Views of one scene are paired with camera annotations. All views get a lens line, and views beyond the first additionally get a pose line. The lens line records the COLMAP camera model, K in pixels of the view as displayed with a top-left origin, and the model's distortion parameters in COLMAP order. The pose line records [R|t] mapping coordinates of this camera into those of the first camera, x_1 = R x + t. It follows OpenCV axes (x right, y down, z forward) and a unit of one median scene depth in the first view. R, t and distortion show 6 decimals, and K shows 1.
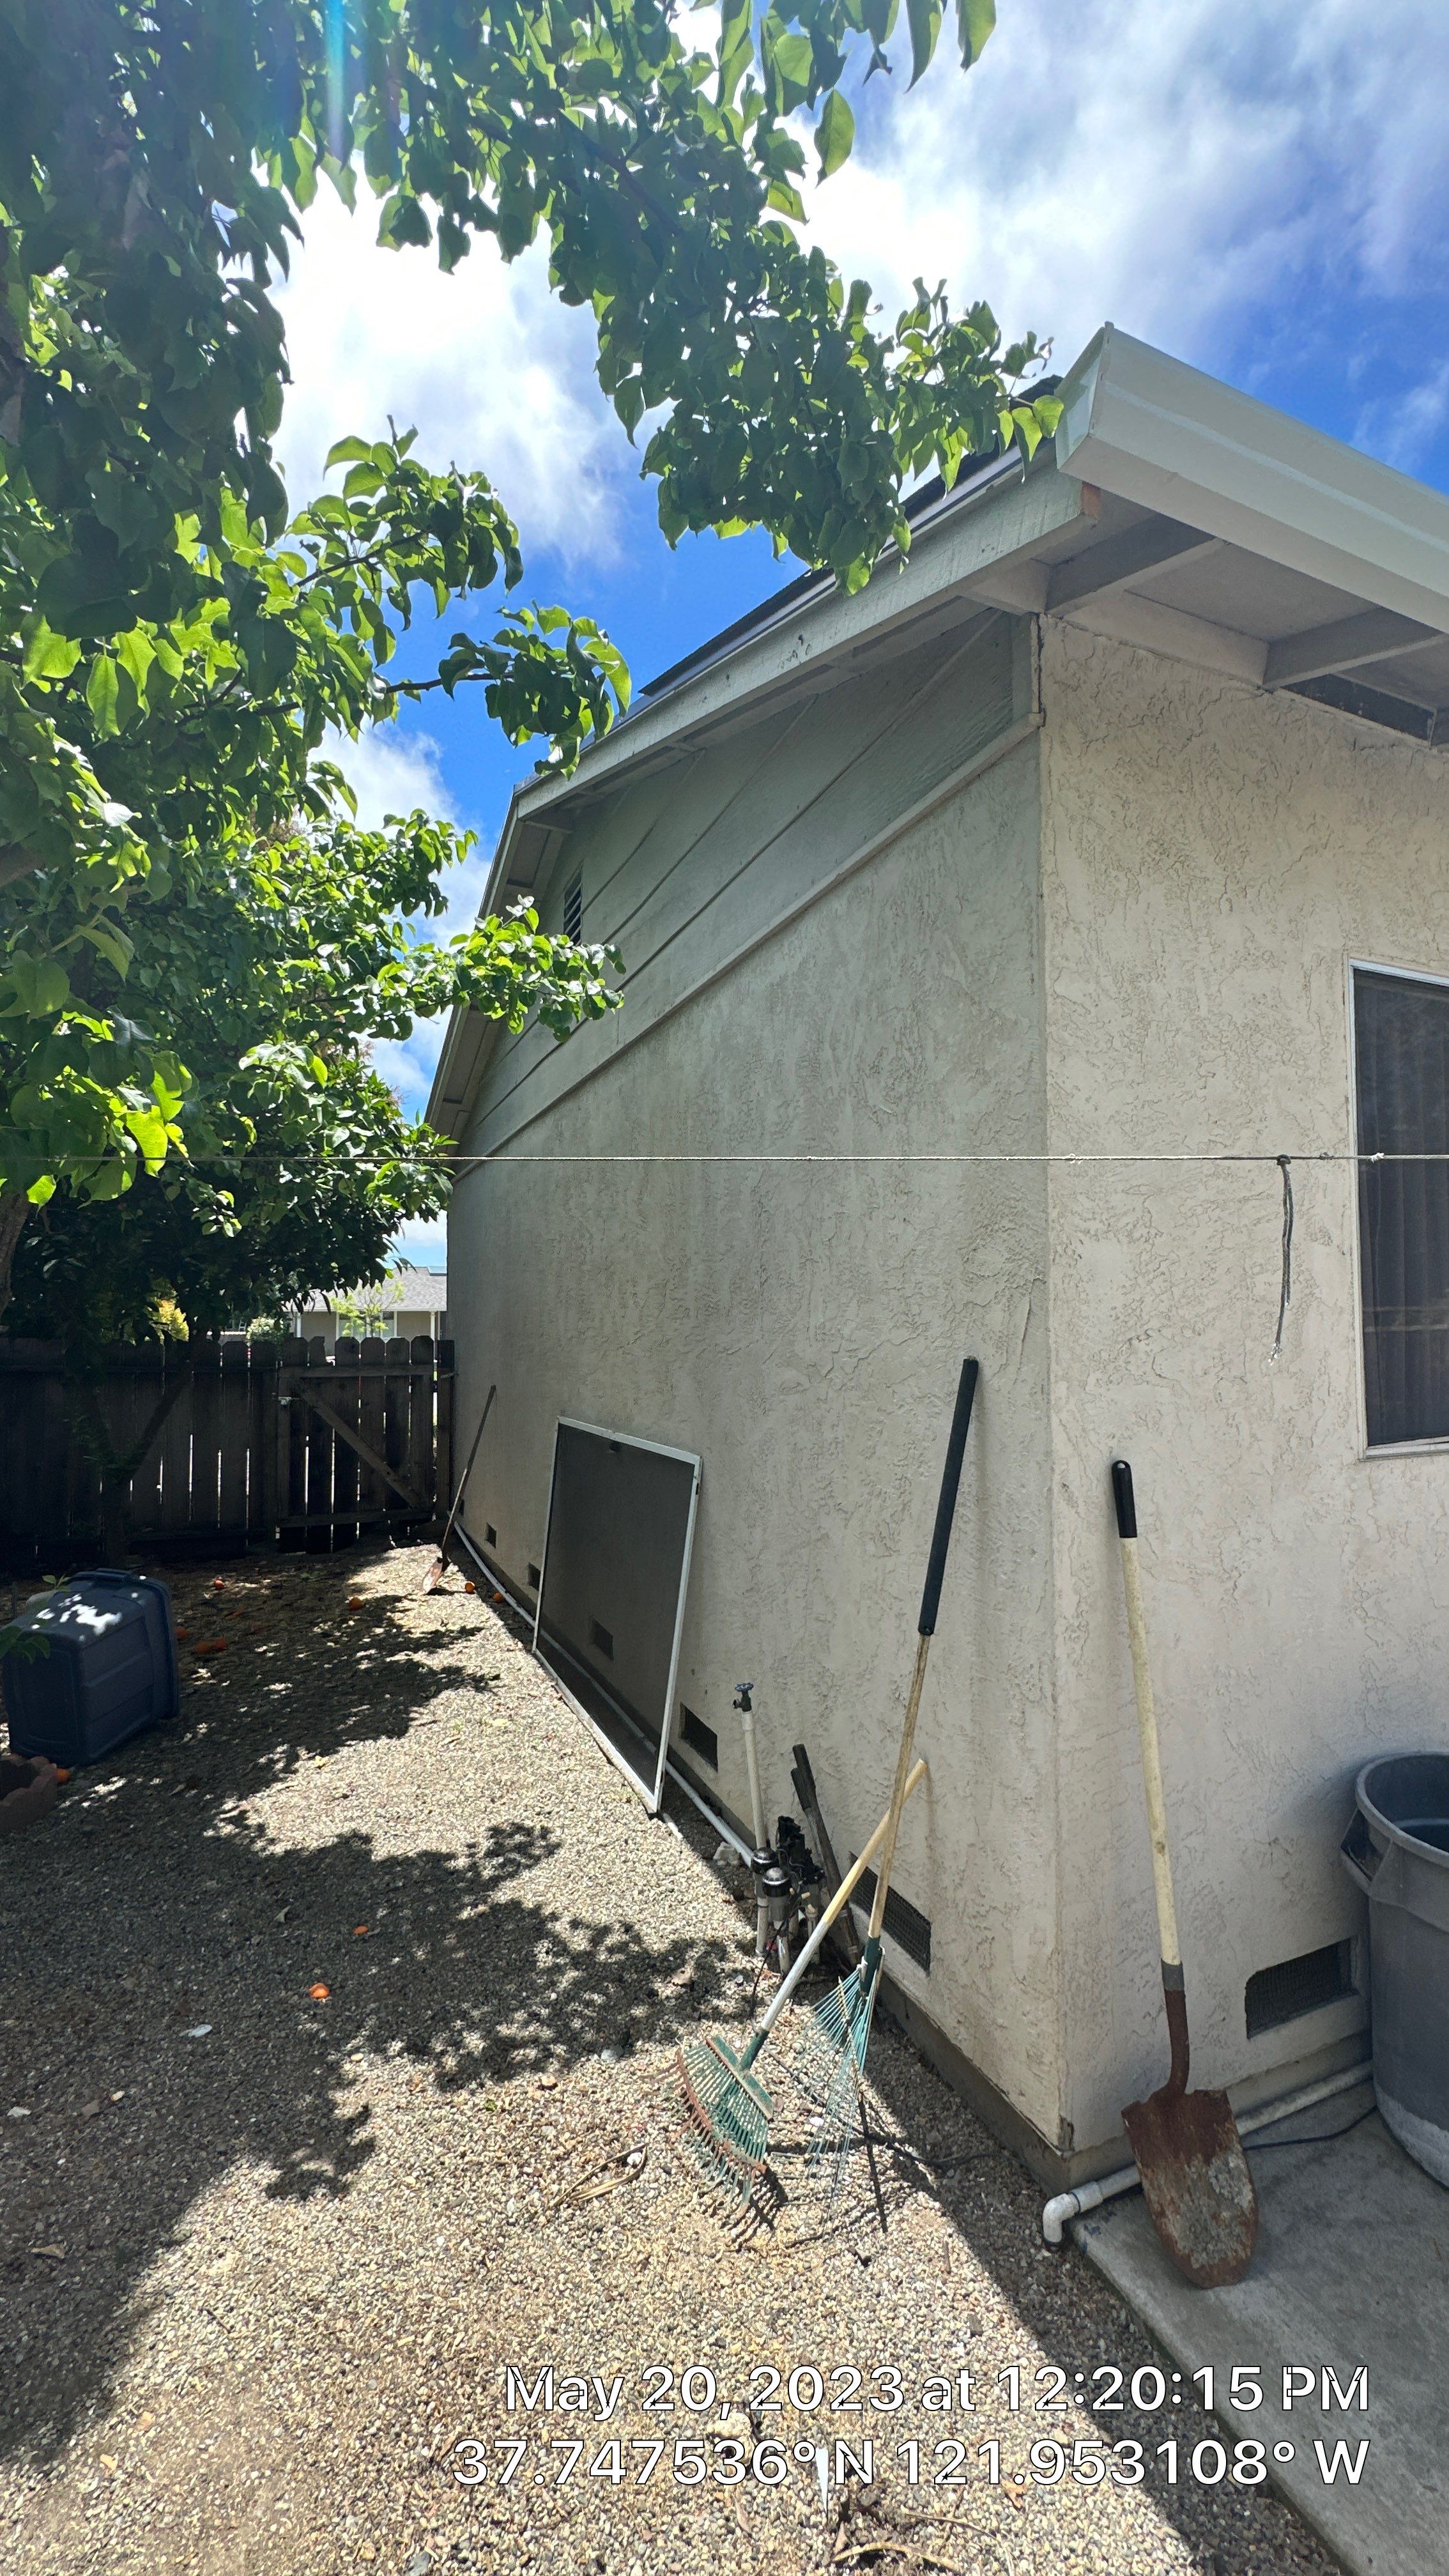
lens RADIAL K [[1029.8, 0, 725.9], [0, 1029.8, 1298.9], [0, 0, 1]] dist [-0.000975, -0.000862]
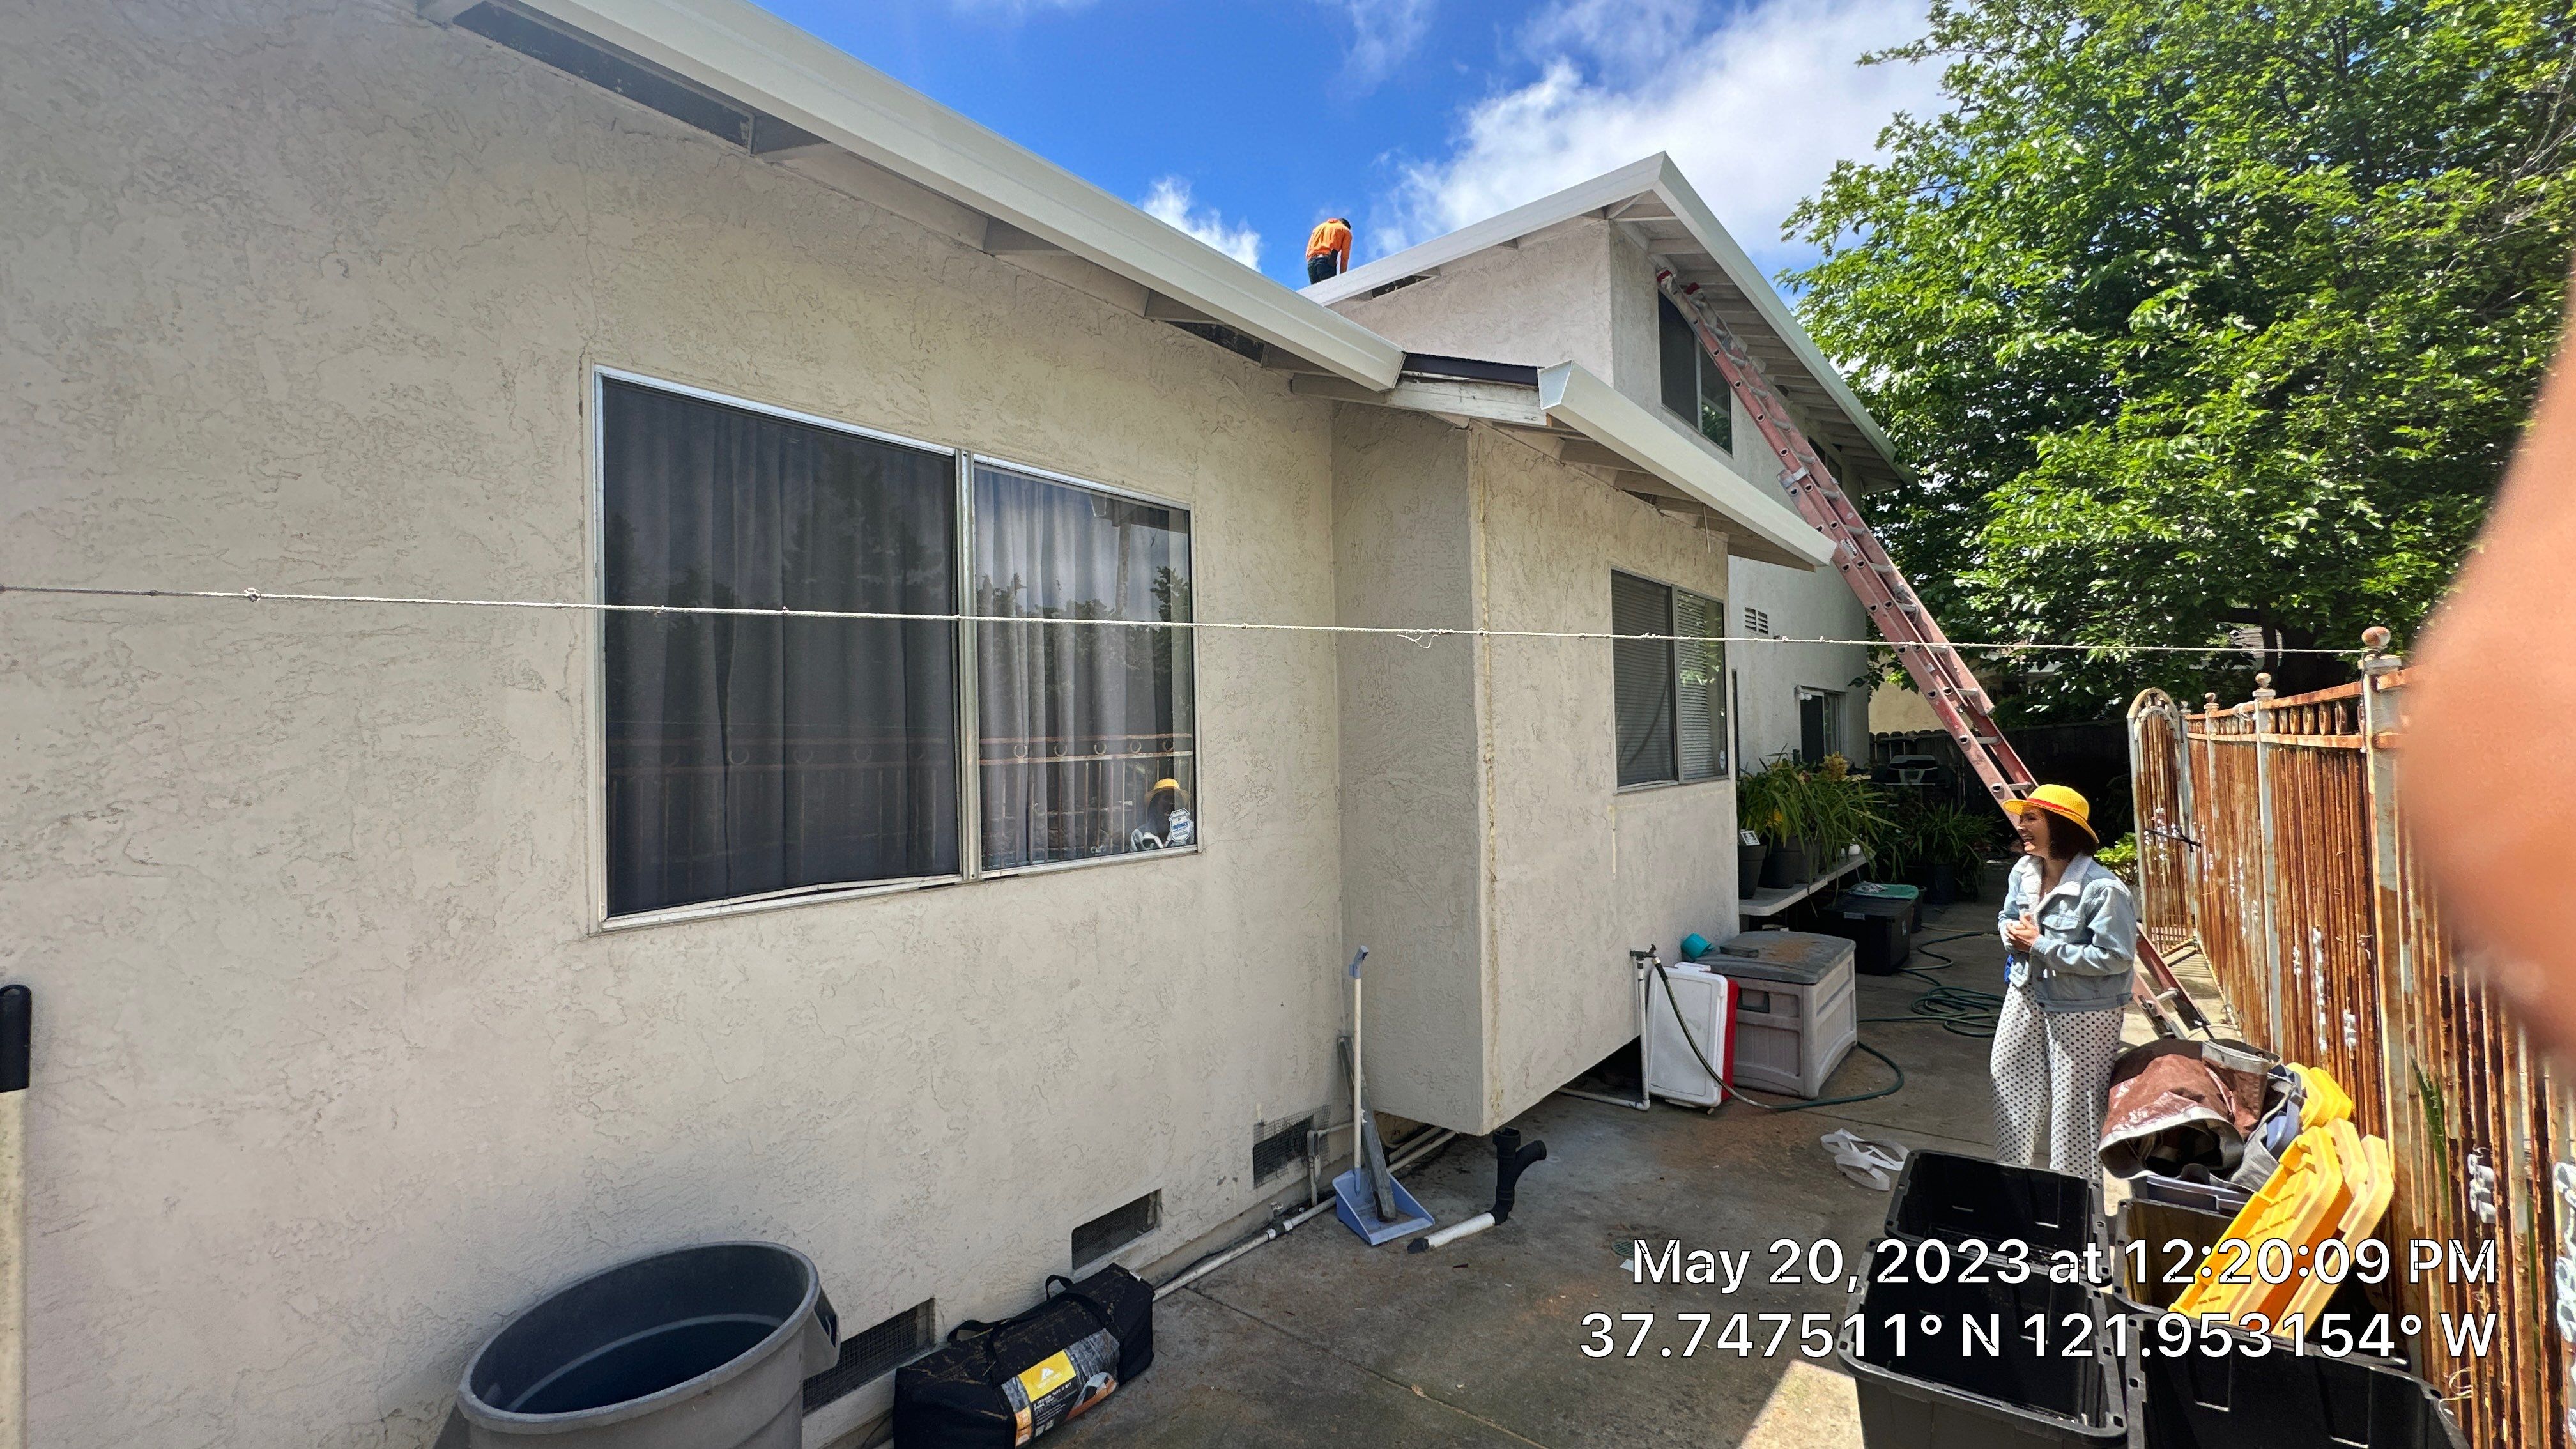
lens RADIAL K [[1029.8, 0, 1288.2], [0, 1029.8, 716.9], [0, 0, 1]] dist [-0.000975, -0.000862]
pose [[0.886538, 0.004265, 0.462637, 0.760225], [-0.005731, 0.999982, 0.001765, -0.036019], [-0.462621, -0.004216, 0.886546, -0.057824]]
